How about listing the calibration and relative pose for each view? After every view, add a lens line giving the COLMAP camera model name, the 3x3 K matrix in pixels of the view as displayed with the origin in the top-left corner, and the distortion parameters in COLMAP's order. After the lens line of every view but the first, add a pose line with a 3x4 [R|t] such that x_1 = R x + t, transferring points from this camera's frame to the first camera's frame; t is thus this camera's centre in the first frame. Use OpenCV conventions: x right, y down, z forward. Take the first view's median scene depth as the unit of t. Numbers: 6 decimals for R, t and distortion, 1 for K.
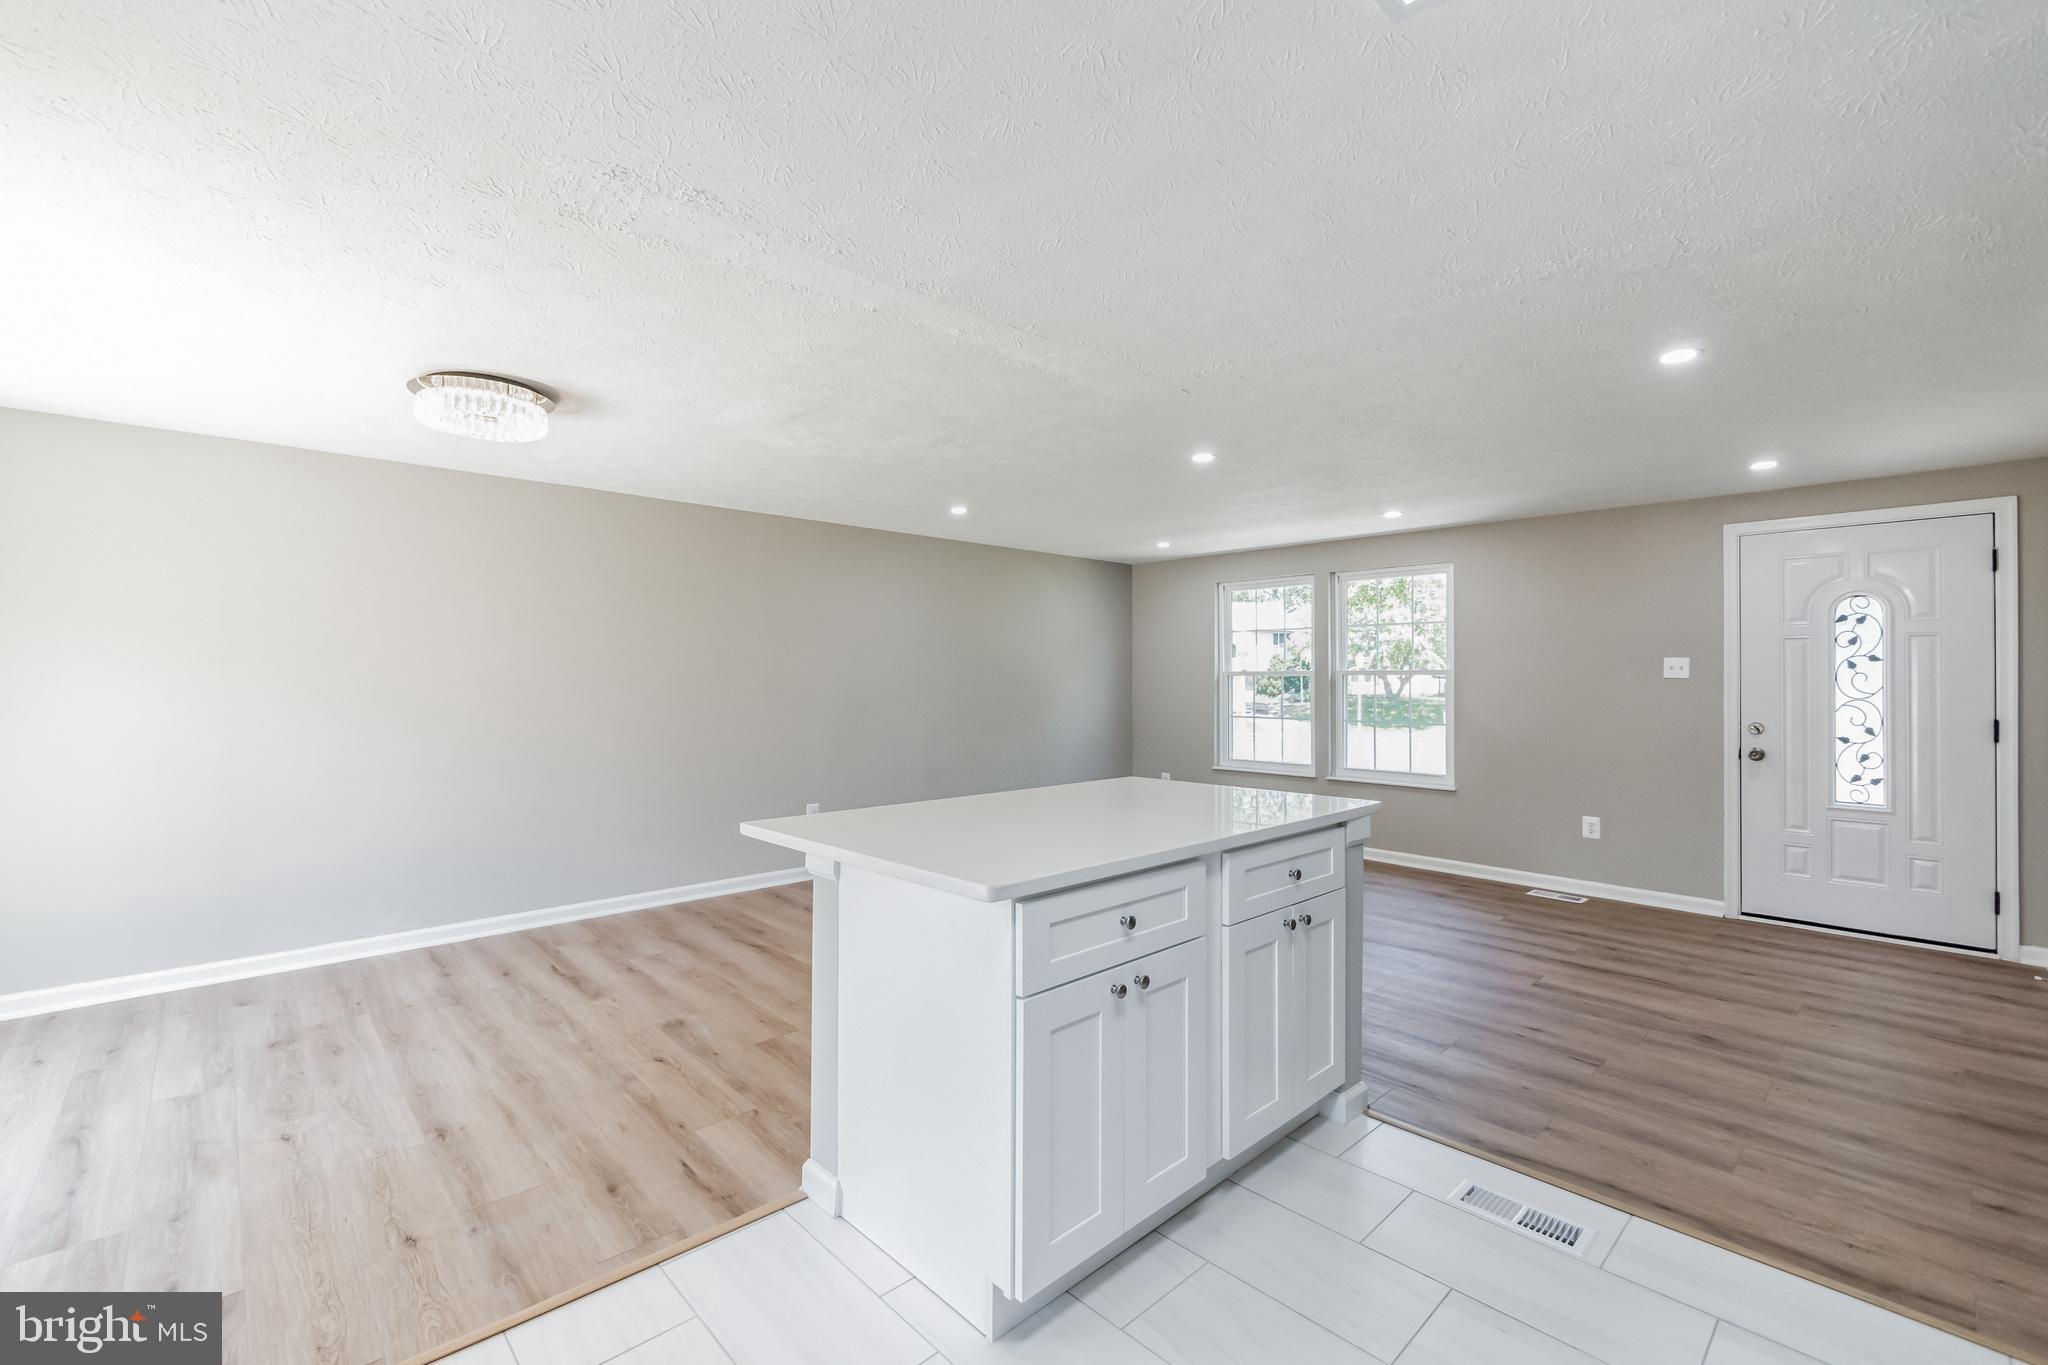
lens RADIAL K [[871.2, 0, 1015.9], [0, 871.2, 676.8], [0, 0, 1]] dist [-0.003383, -0.000321]
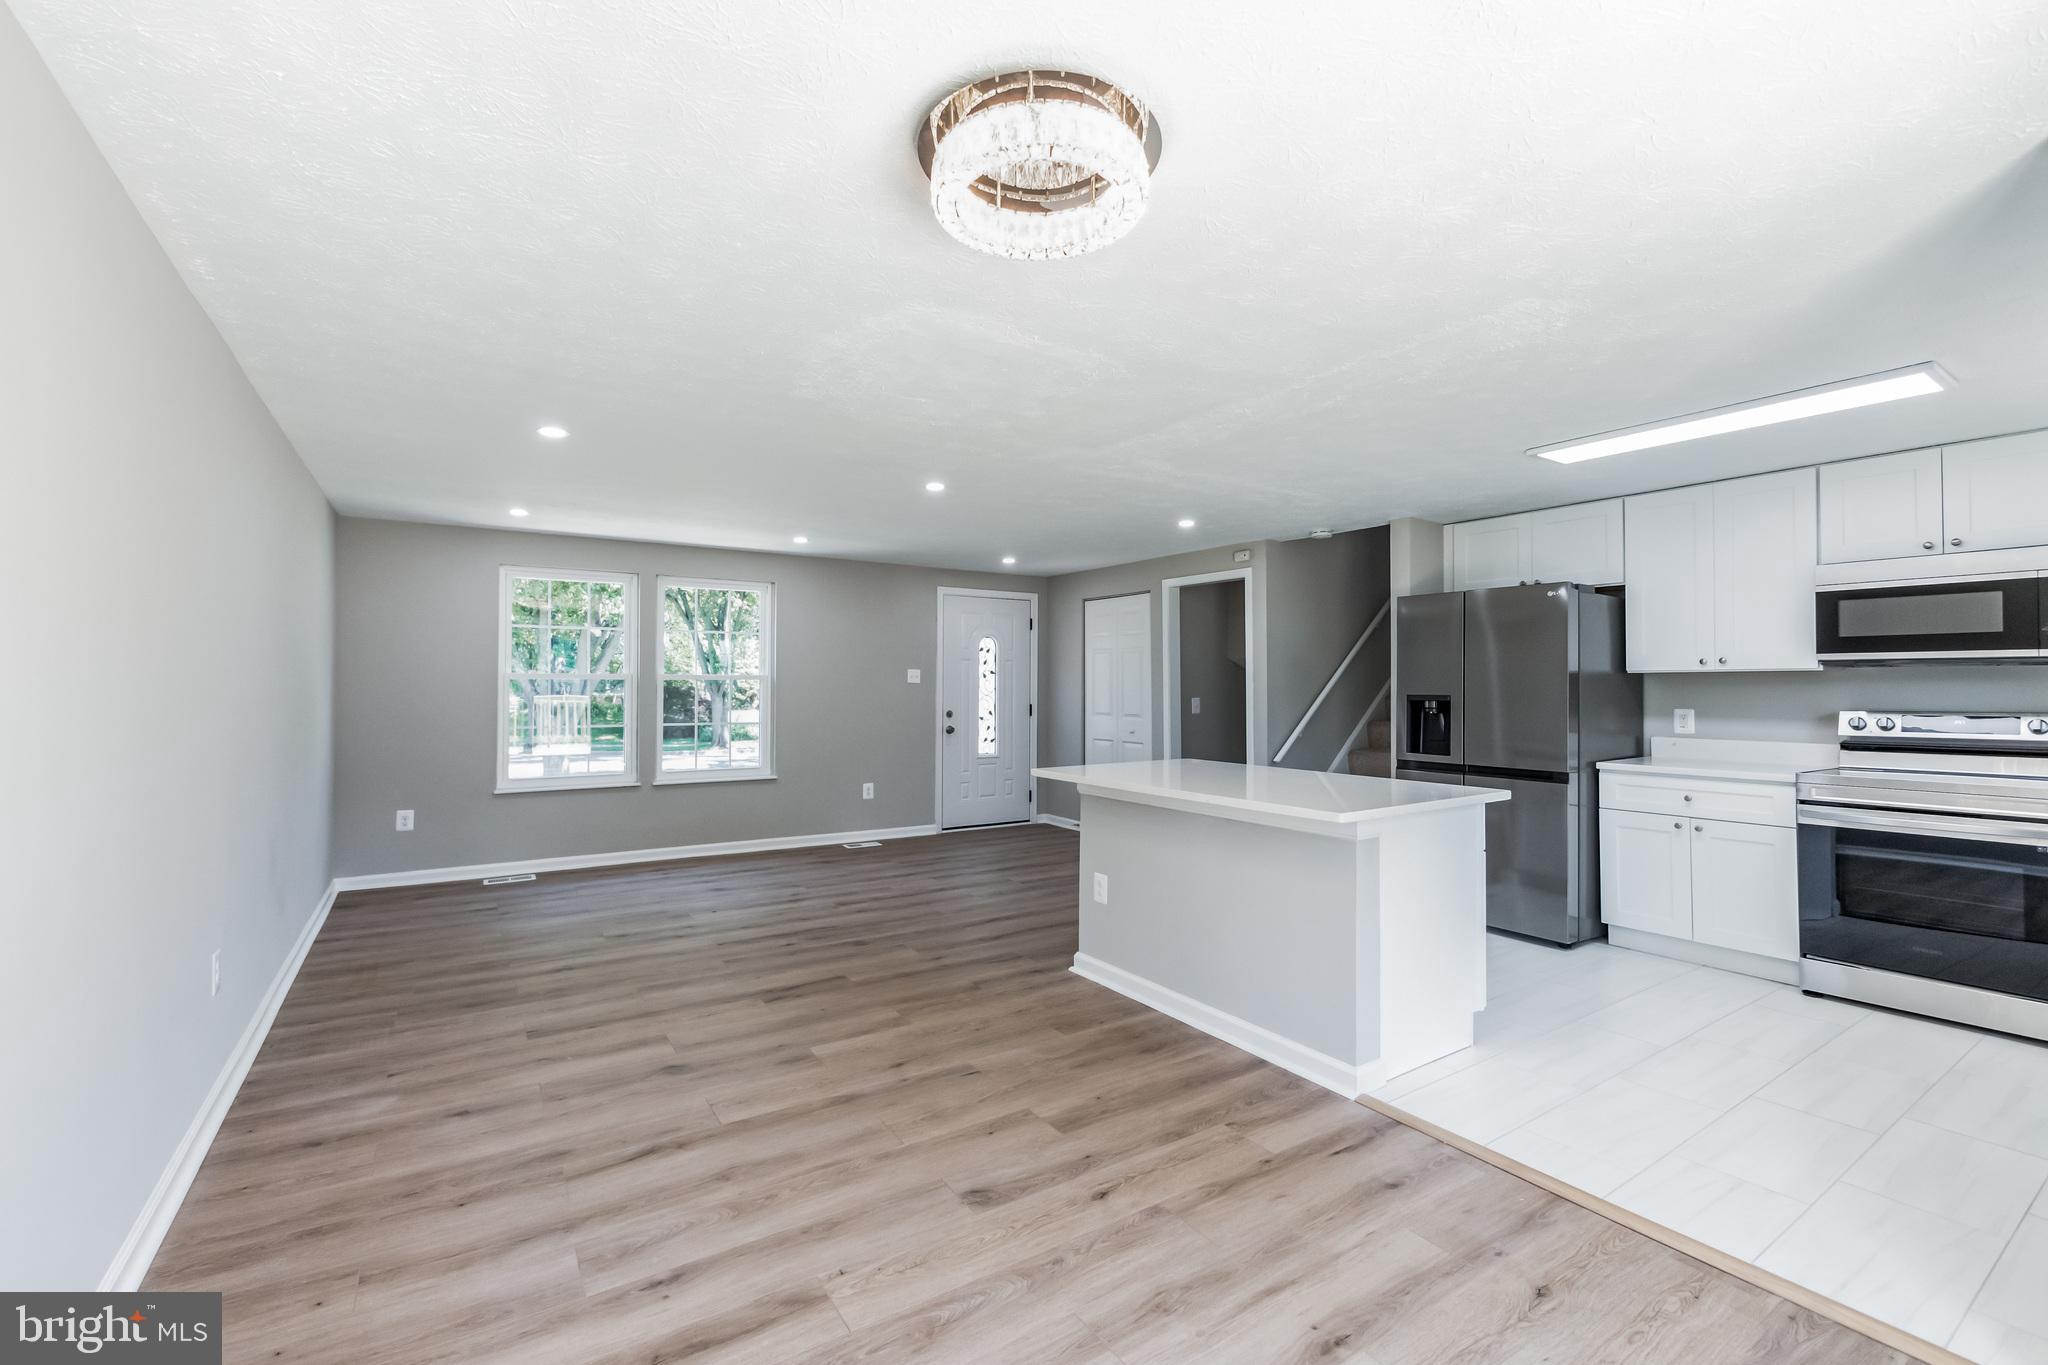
lens RADIAL K [[871.2, 0, 1010.8], [0, 871.2, 686.1], [0, 0, 1]] dist [-0.003383, -0.000321]
pose [[0.171347, -0.001472, 0.985210, -0.844673], [-0.007482, 0.999968, 0.002795, 0.001794], [-0.985182, -0.007850, 0.171330, 0.694936]]
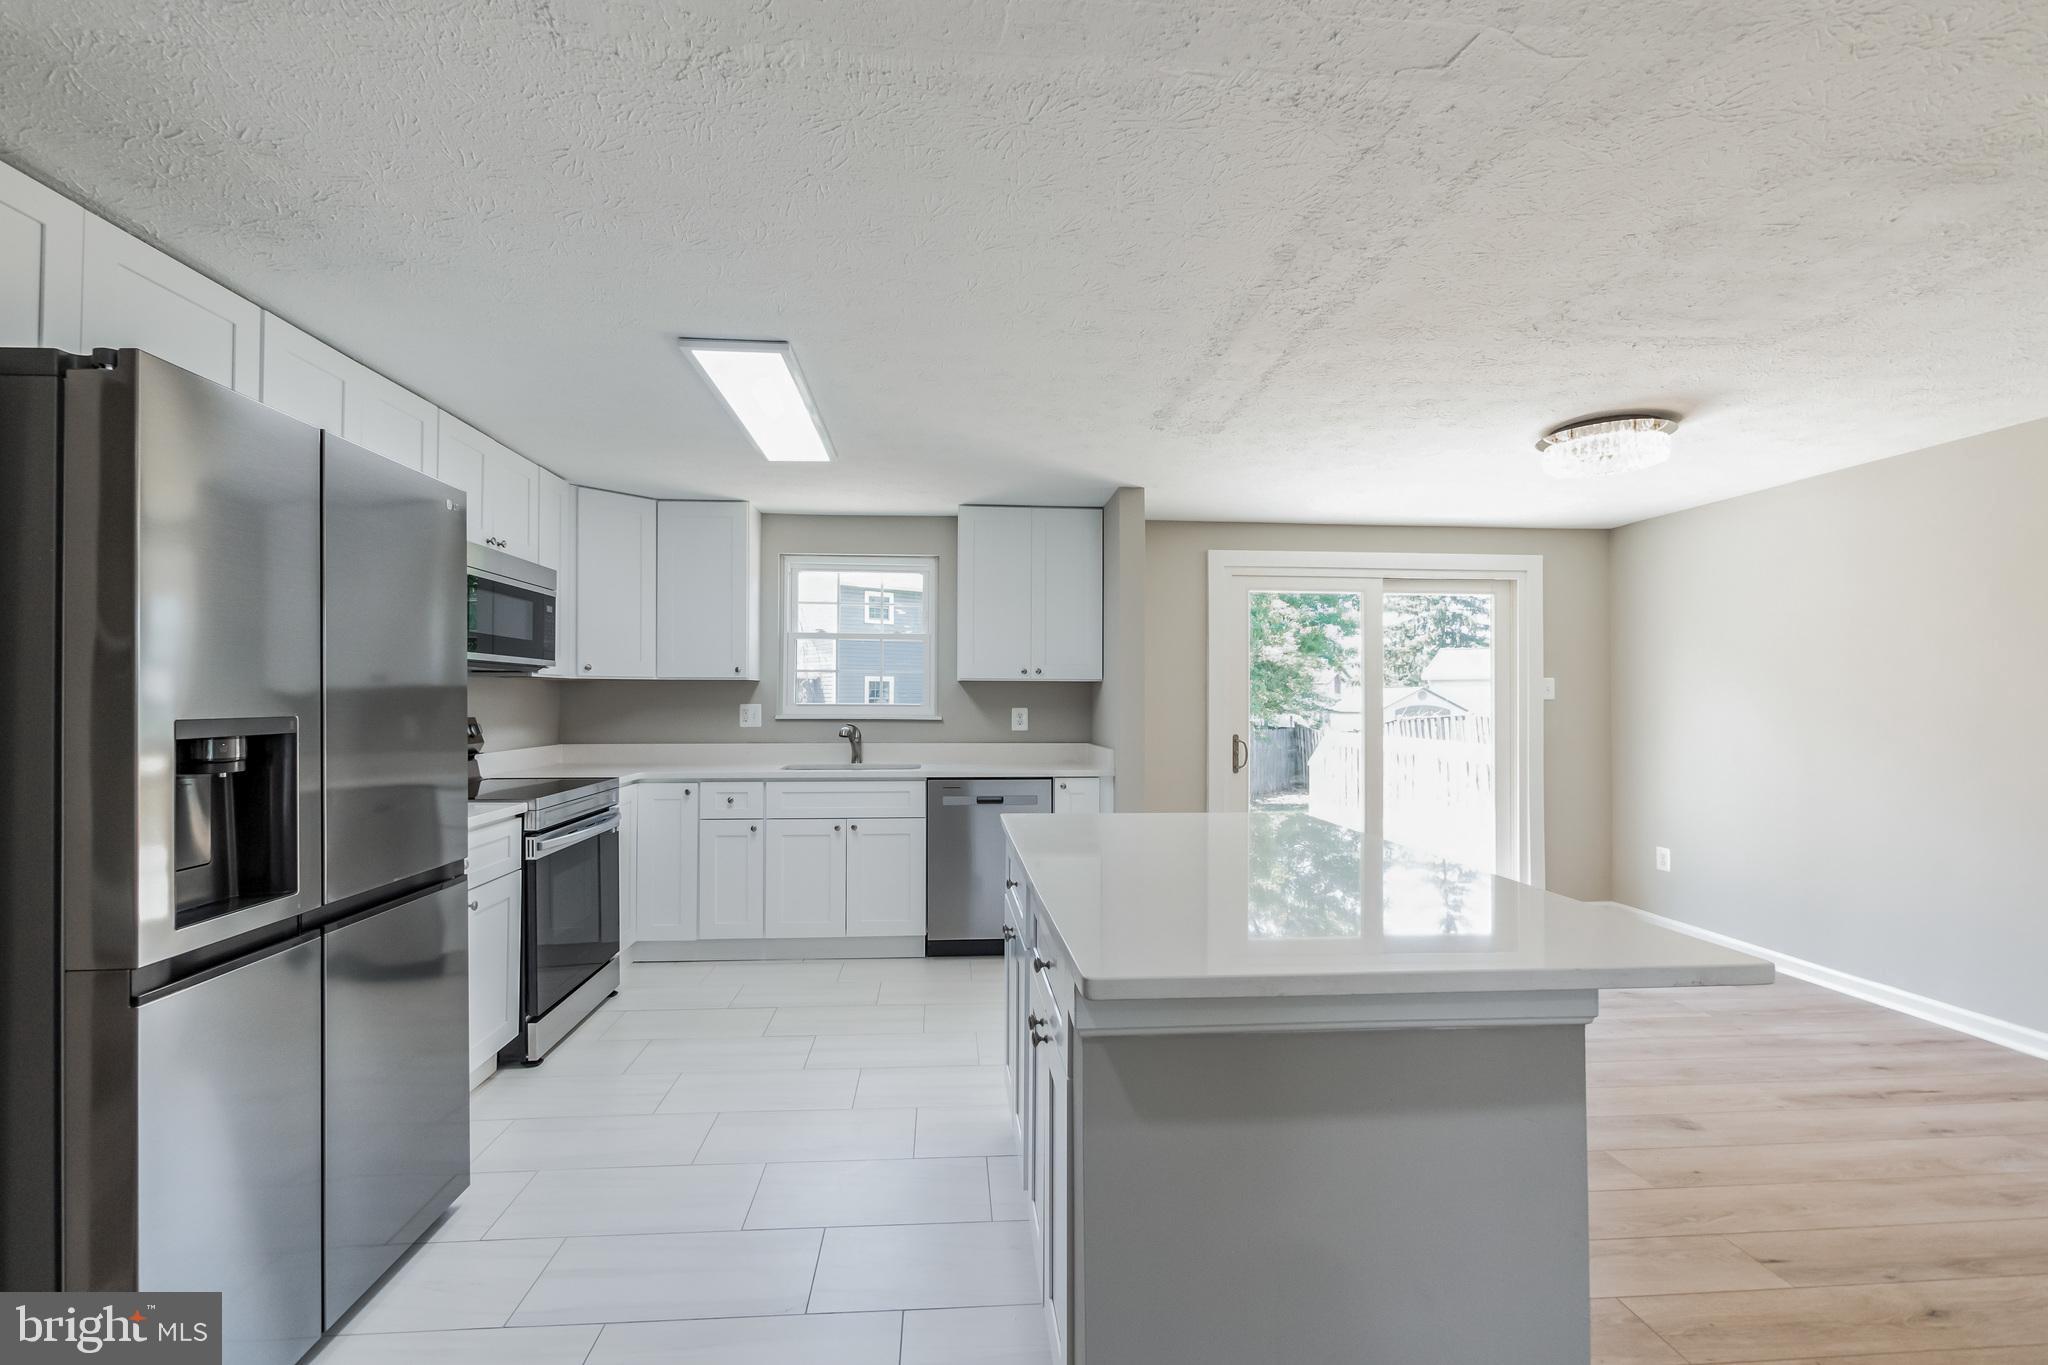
lens RADIAL K [[871.2, 0, 977.6], [0, 871.2, 682.8], [0, 0, 1]] dist [-0.003383, -0.000321]
pose [[-0.638206, -0.011068, -0.769786, 0.526865], [-0.007019, 0.999939, -0.008558, 0.000154], [0.769834, -0.000059, -0.638245, 0.813284]]
